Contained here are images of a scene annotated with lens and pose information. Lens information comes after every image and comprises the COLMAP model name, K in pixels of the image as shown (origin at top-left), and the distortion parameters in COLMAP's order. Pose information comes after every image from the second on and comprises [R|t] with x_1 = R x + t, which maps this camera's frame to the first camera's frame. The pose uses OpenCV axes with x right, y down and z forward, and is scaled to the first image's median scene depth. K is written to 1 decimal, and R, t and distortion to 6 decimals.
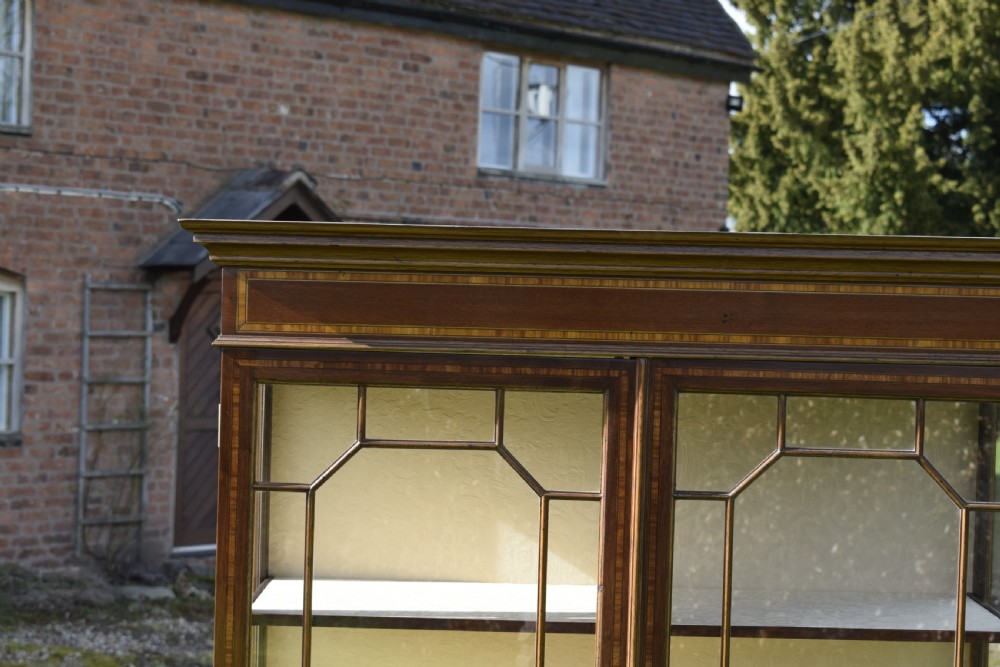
lens RADIAL K [[2186.8, 0, 500.0], [0, 2186.8, 333.5], [0, 0, 1]] dist [-0.026481, -0.238824]
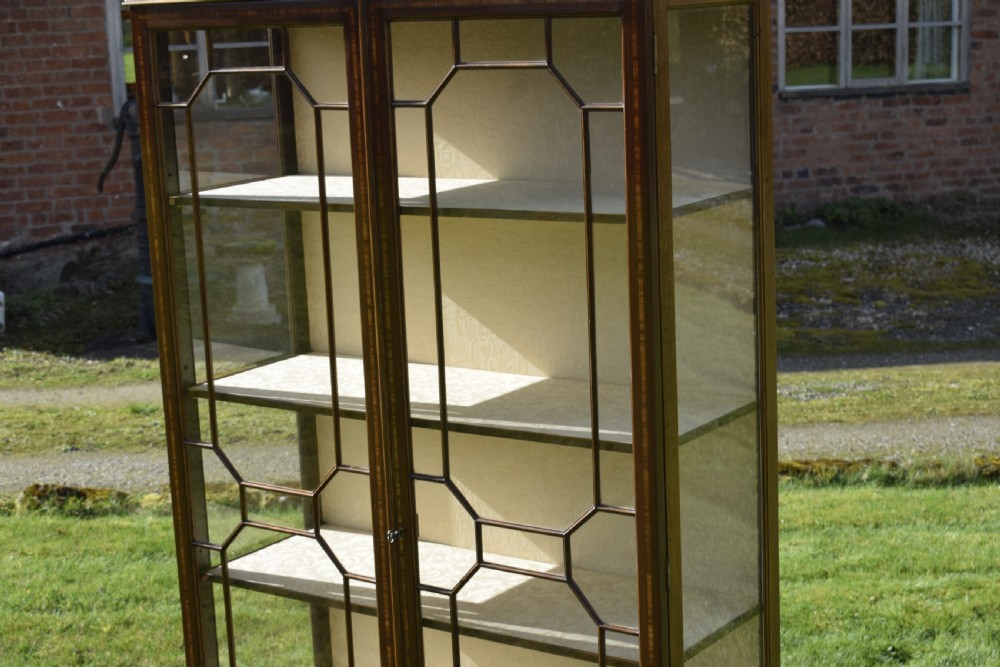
lens RADIAL K [[1784.3, 0, 500.0], [0, 1784.3, 333.5], [0, 0, 1]] dist [-0.004577, -0.031411]
pose [[0.820002, 0.046495, -0.570470, 0.123703], [0.056904, 0.985135, 0.162086, 0.006928], [0.569526, -0.165373, 0.805166, 0.030217]]
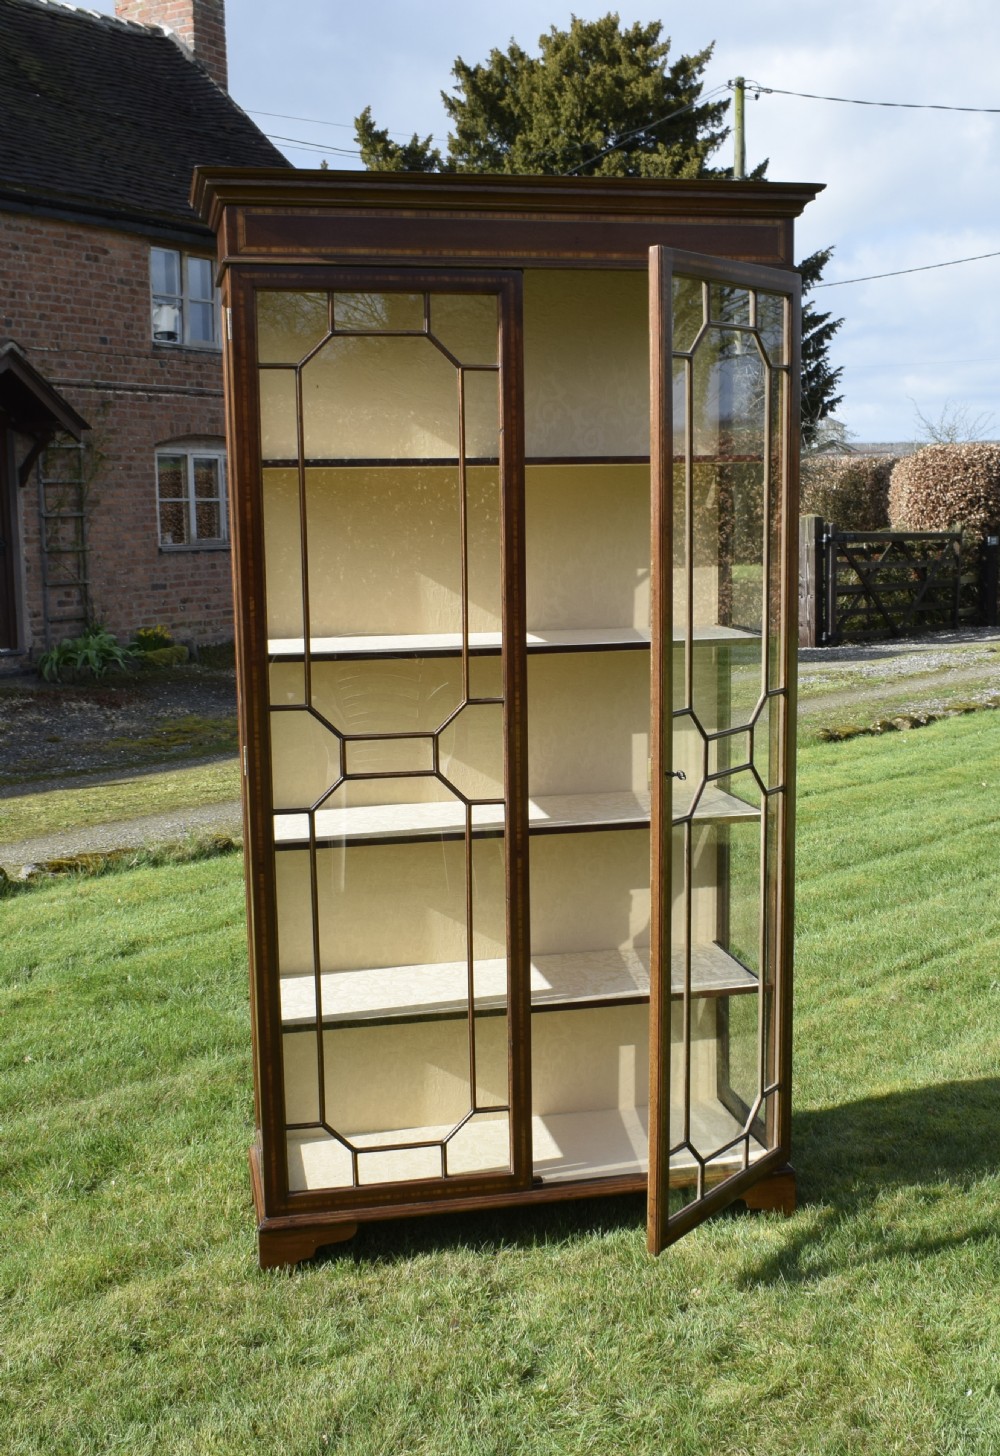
lens RADIAL K [[1720.2, 0, 572.6], [0, 1720.2, 759.7], [0, 0, 1]] dist [-0.028527, 0.009797]
pose [[0.967764, -0.076023, 0.240113, -0.034199], [0.041380, 0.988395, 0.146162, 0.028501], [-0.248438, -0.131515, 0.959678, -0.025049]]
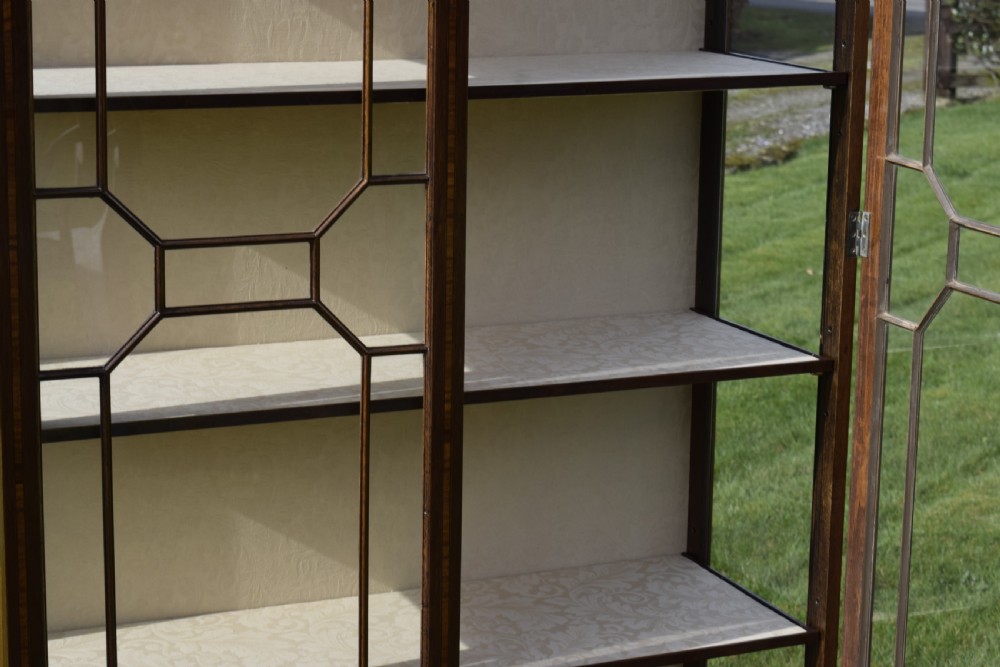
lens RADIAL K [[2247.6, 0, 500.0], [0, 2247.6, 333.5], [0, 0, 1]] dist [0.002297, -0.289860]
pose [[0.911091, -0.099161, 0.400101, -0.051507], [0.018935, 0.979677, 0.199686, 0.030446], [-0.411771, -0.174356, 0.894452, 0.028907]]
